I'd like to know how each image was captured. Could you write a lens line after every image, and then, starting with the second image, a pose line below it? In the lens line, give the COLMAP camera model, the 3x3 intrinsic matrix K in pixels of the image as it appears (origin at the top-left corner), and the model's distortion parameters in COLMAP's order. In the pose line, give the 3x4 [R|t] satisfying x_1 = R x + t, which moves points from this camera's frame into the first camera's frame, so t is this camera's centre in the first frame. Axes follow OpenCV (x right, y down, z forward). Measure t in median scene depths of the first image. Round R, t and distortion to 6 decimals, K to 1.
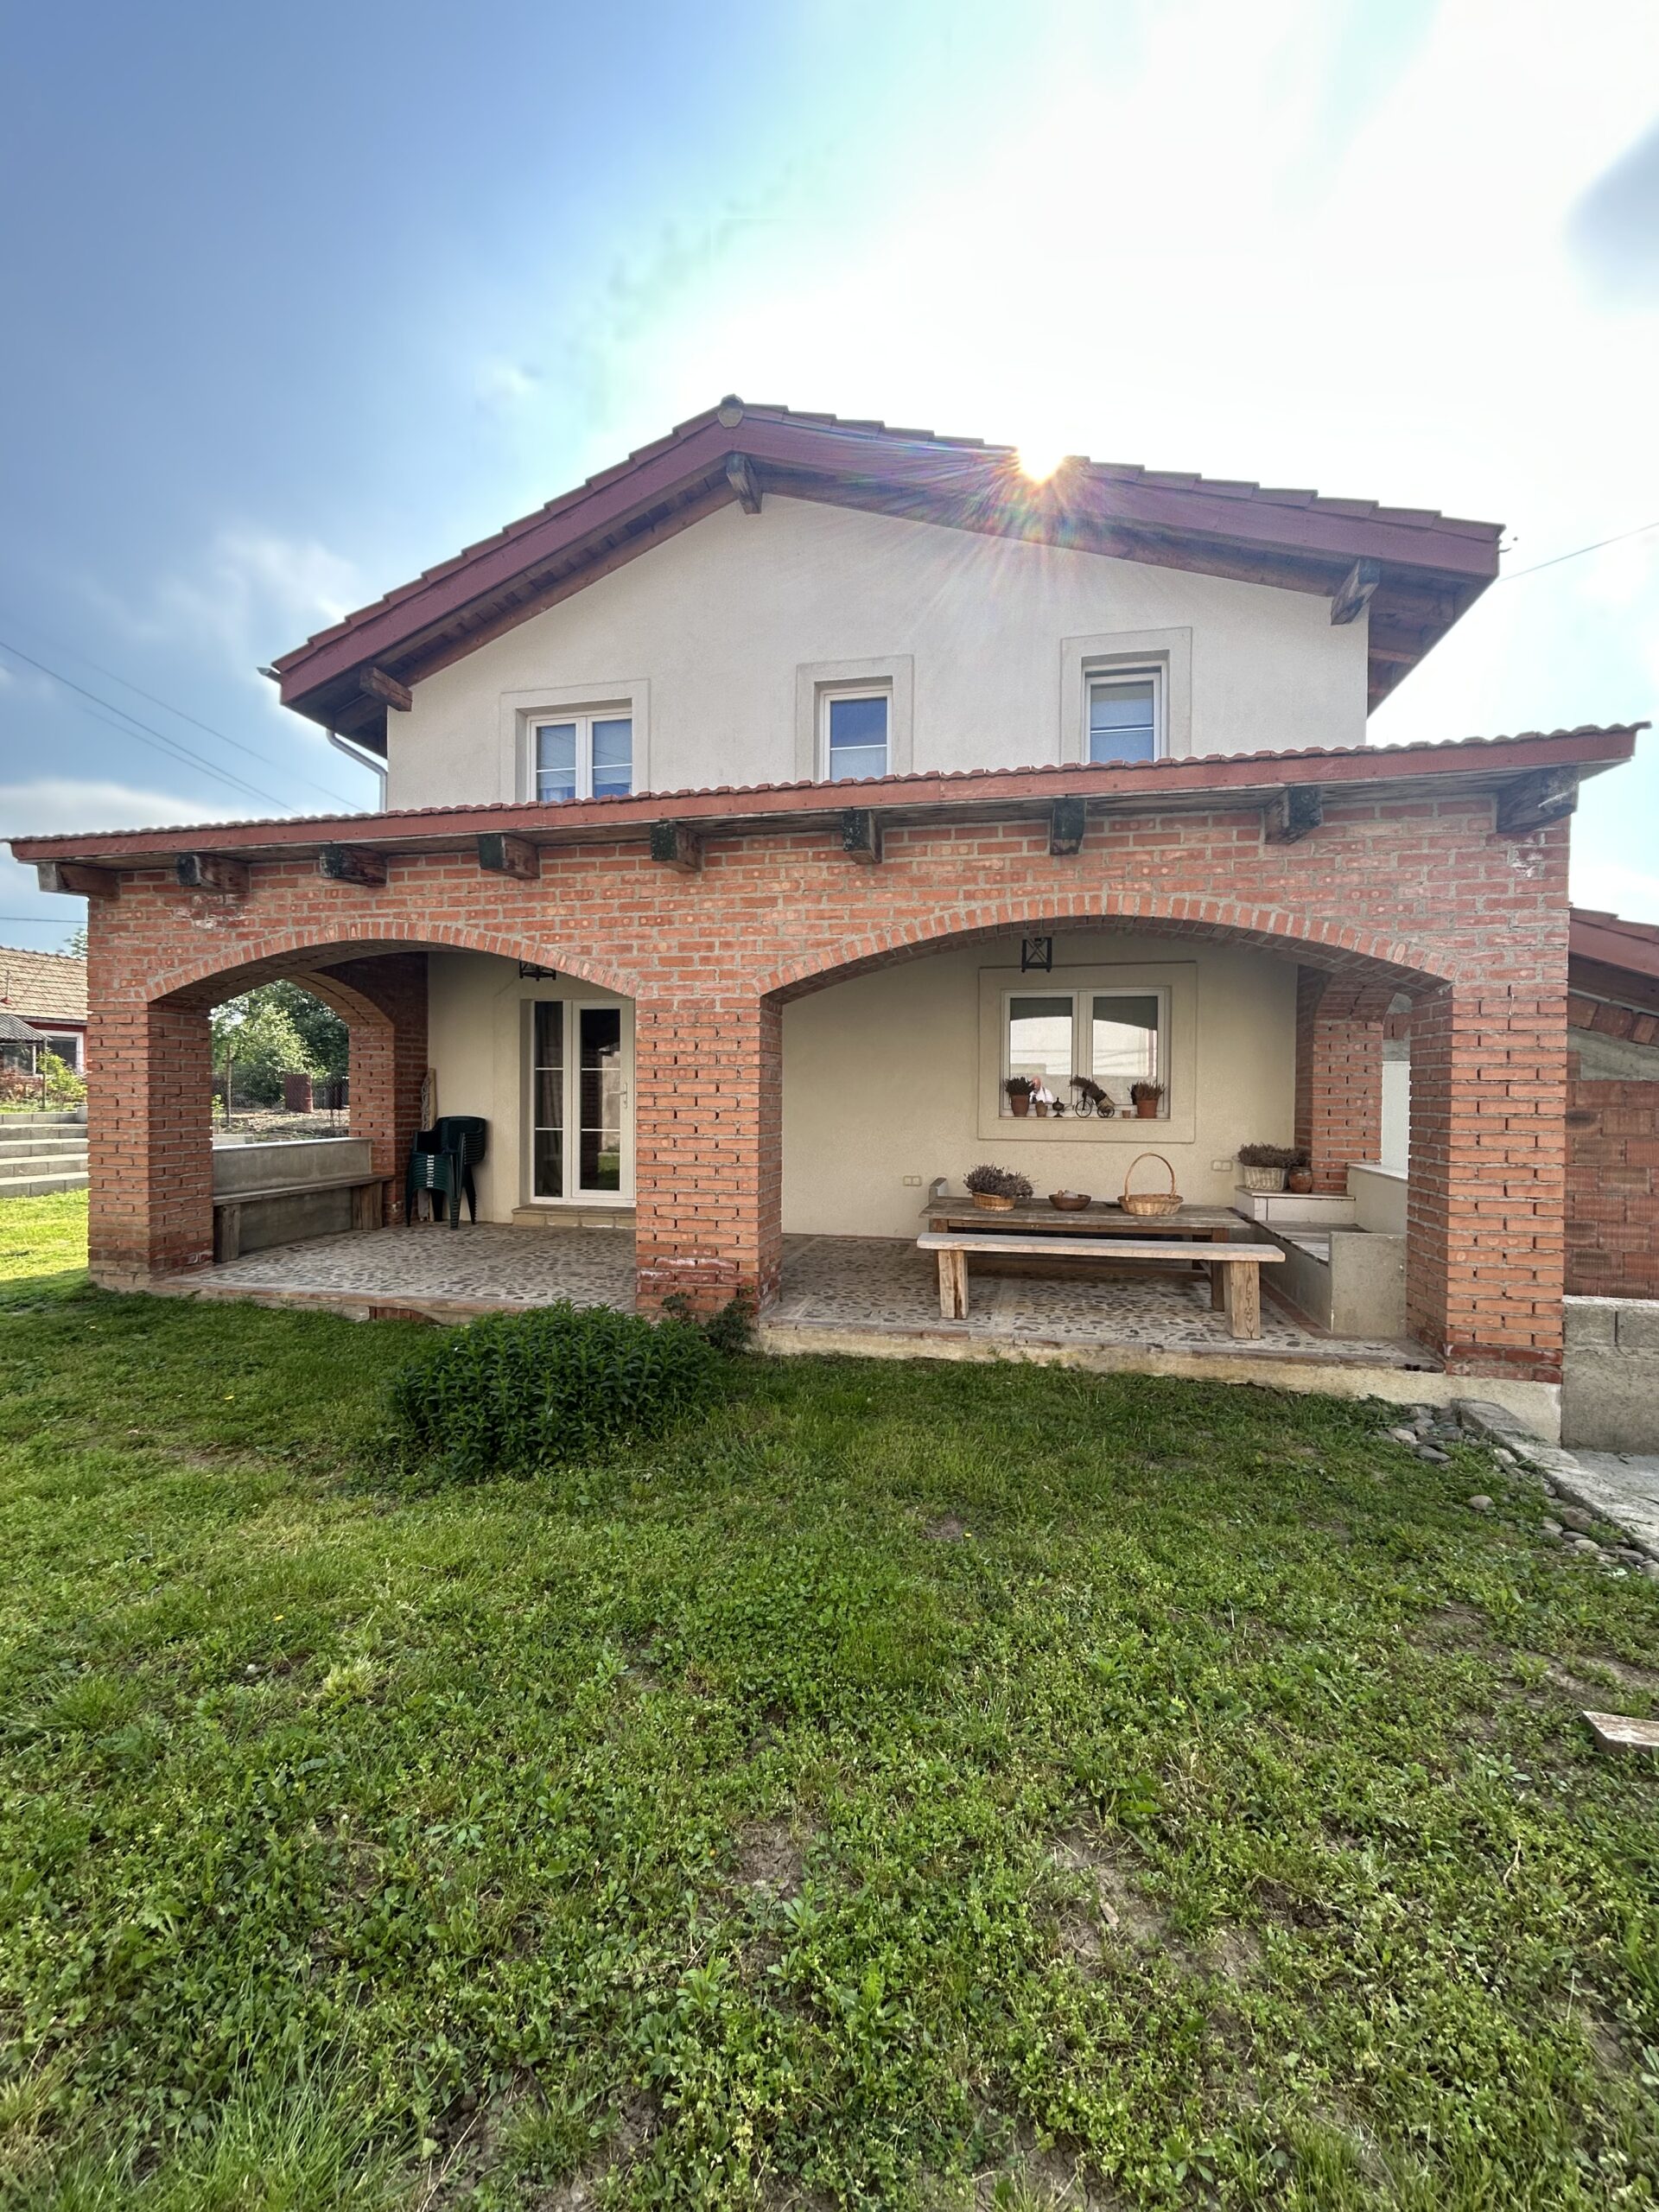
lens RADIAL K [[904.5, 0, 821.5], [0, 904.5, 1098.3], [0, 0, 1]] dist [0.000710, 0.001930]
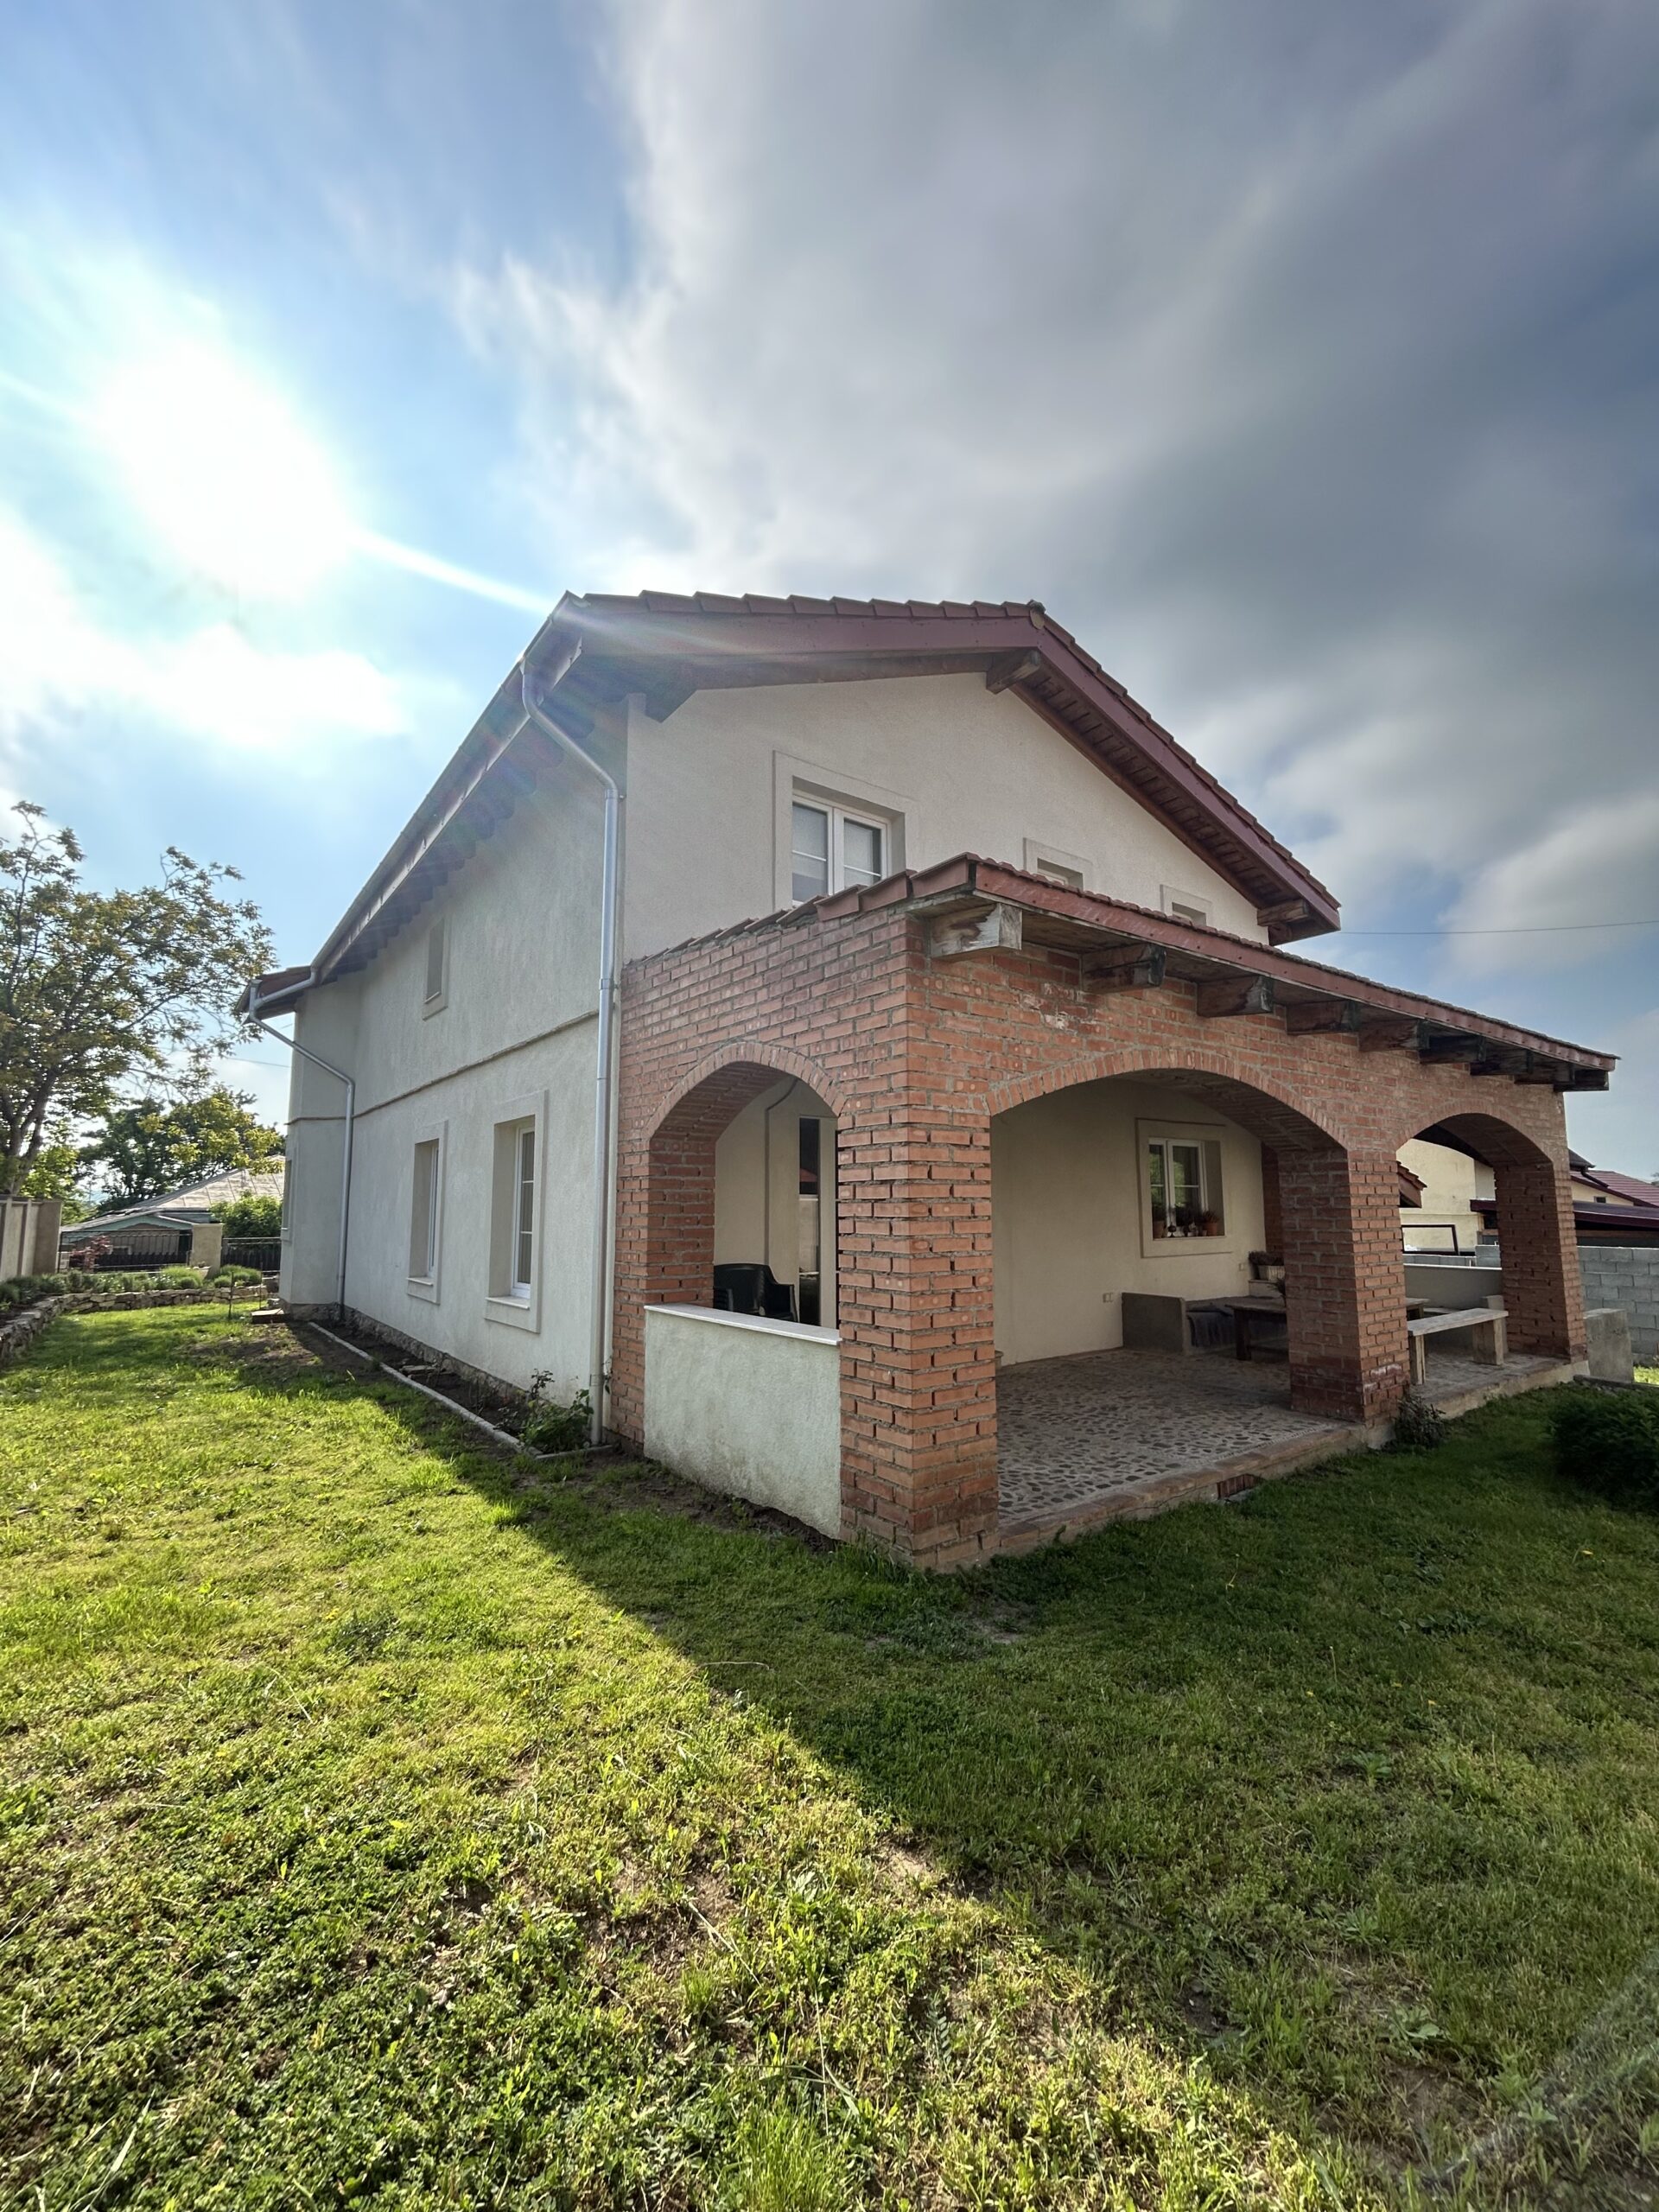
lens RADIAL K [[904.5, 0, 833.0], [0, 904.5, 1114.6], [0, 0, 1]] dist [0.000710, 0.001930]
pose [[0.663050, 0.070690, 0.745230, -1.348683], [0.012164, 0.994382, -0.105147, -0.036307], [-0.748477, 0.078783, 0.658465, 0.635436]]
